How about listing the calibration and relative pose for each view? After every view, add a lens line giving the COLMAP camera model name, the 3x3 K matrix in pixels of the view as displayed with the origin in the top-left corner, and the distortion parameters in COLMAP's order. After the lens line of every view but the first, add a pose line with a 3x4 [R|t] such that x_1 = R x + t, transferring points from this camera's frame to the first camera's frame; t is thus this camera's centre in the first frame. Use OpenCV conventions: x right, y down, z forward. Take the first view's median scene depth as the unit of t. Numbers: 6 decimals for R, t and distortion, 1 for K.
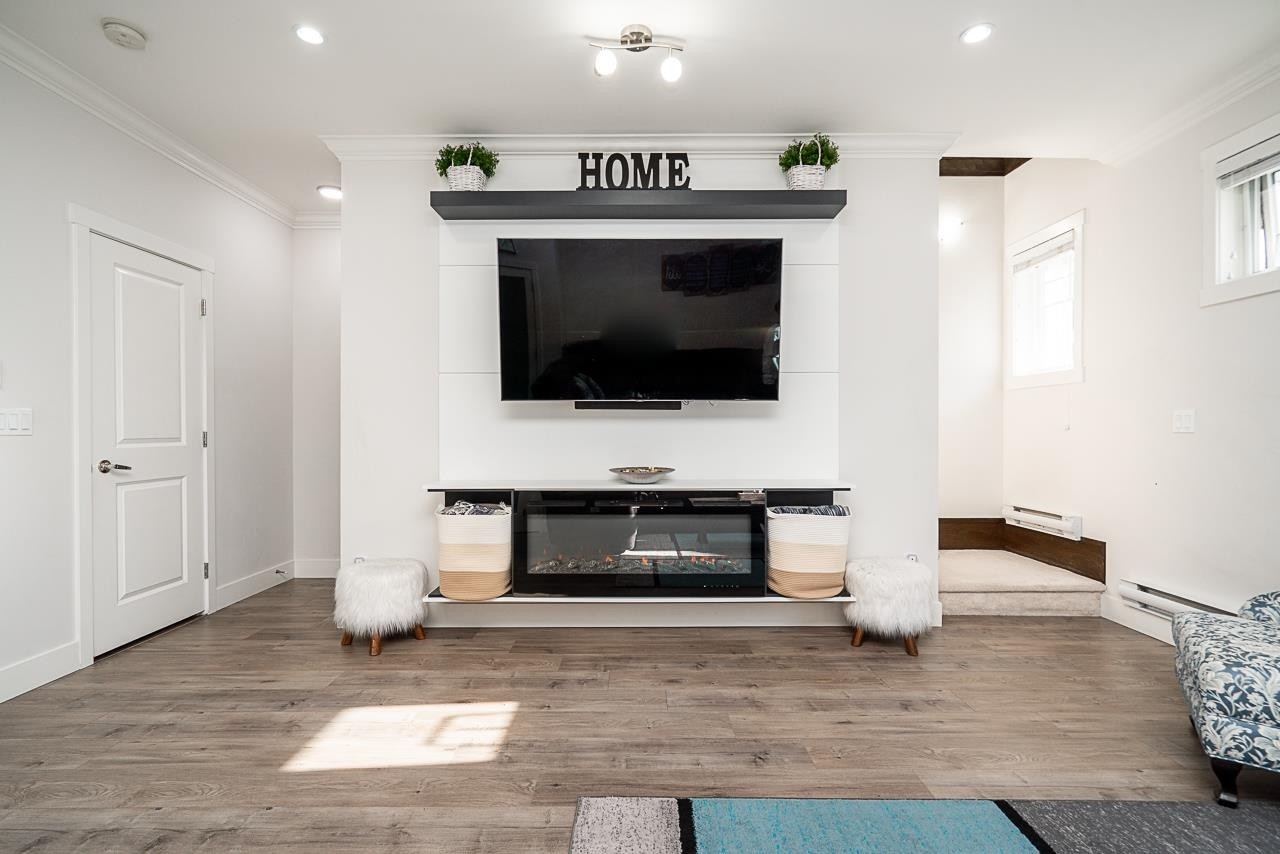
lens RADIAL K [[577.6, 0, 638.7], [0, 577.6, 433.3], [0, 0, 1]] dist [-0.003538, -0.000424]
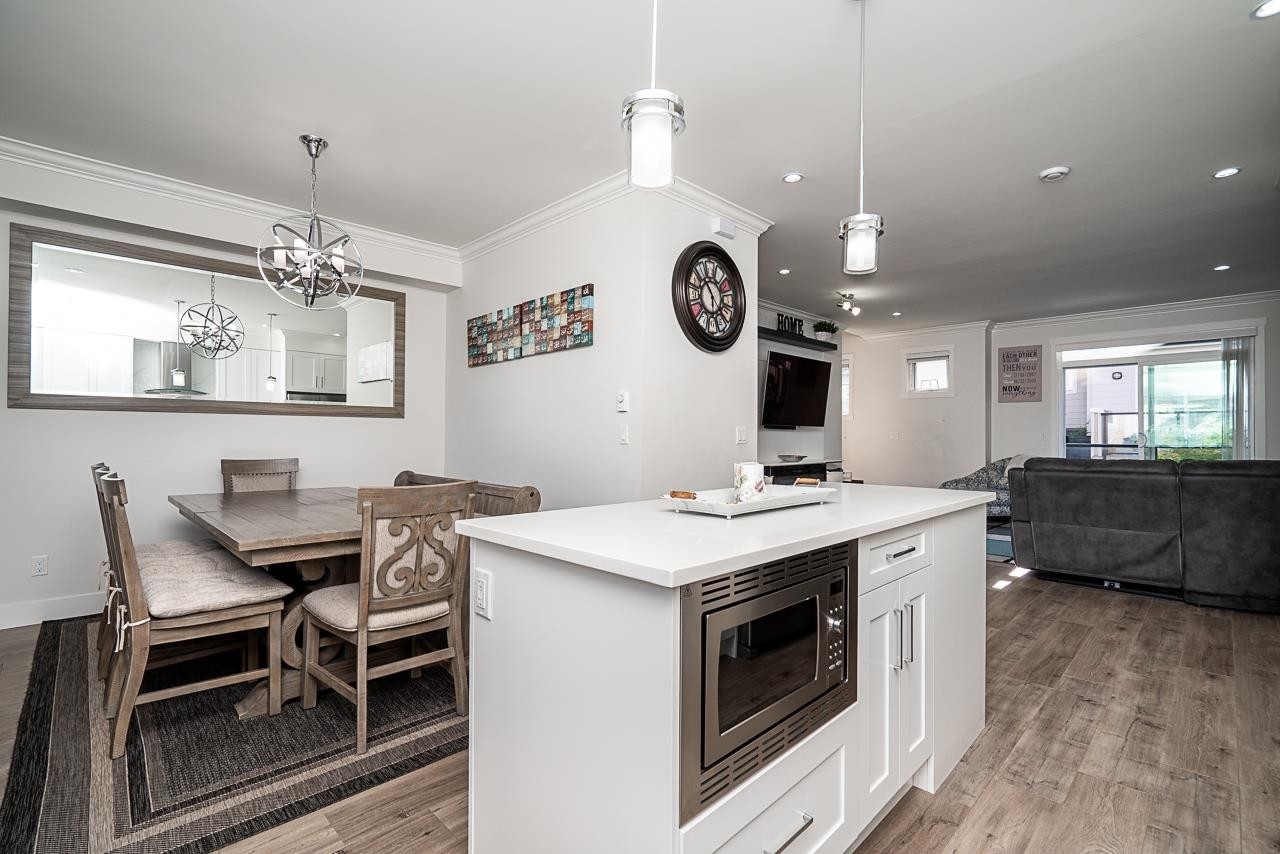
lens RADIAL K [[577.6, 0, 638.7], [0, 577.6, 433.3], [0, 0, 1]] dist [-0.003538, -0.000424]
pose [[0.711866, 0.008577, 0.702263, -2.093726], [-0.004368, 0.999960, -0.007785, -0.007654], [-0.702302, 0.002474, 0.711875, -0.201715]]
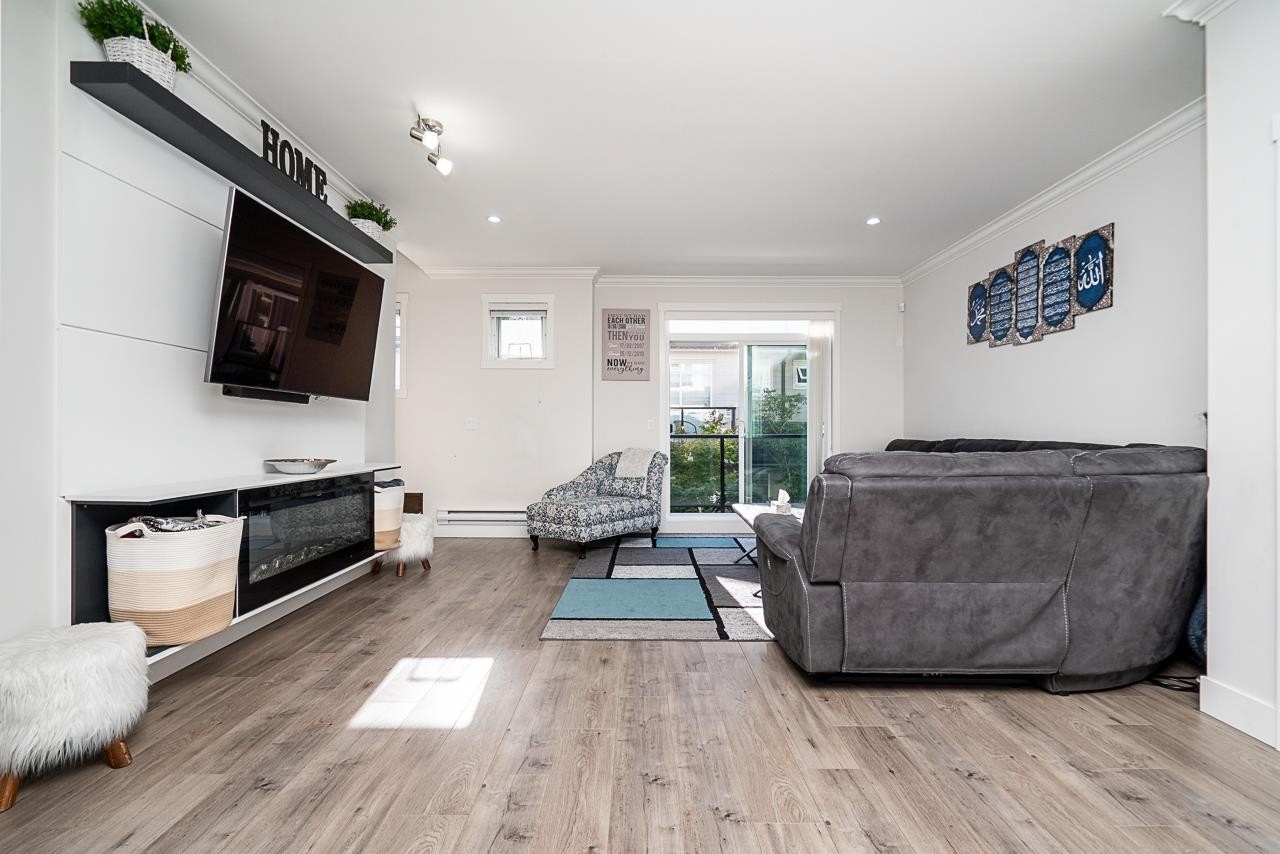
lens RADIAL K [[577.6, 0, 638.7], [0, 577.6, 433.3], [0, 0, 1]] dist [-0.003538, -0.000424]
pose [[-0.000325, 0.002981, 0.999996, -1.057047], [-0.001237, 0.999995, -0.002981, 0.016818], [-0.999999, -0.001238, -0.000322, 0.412534]]
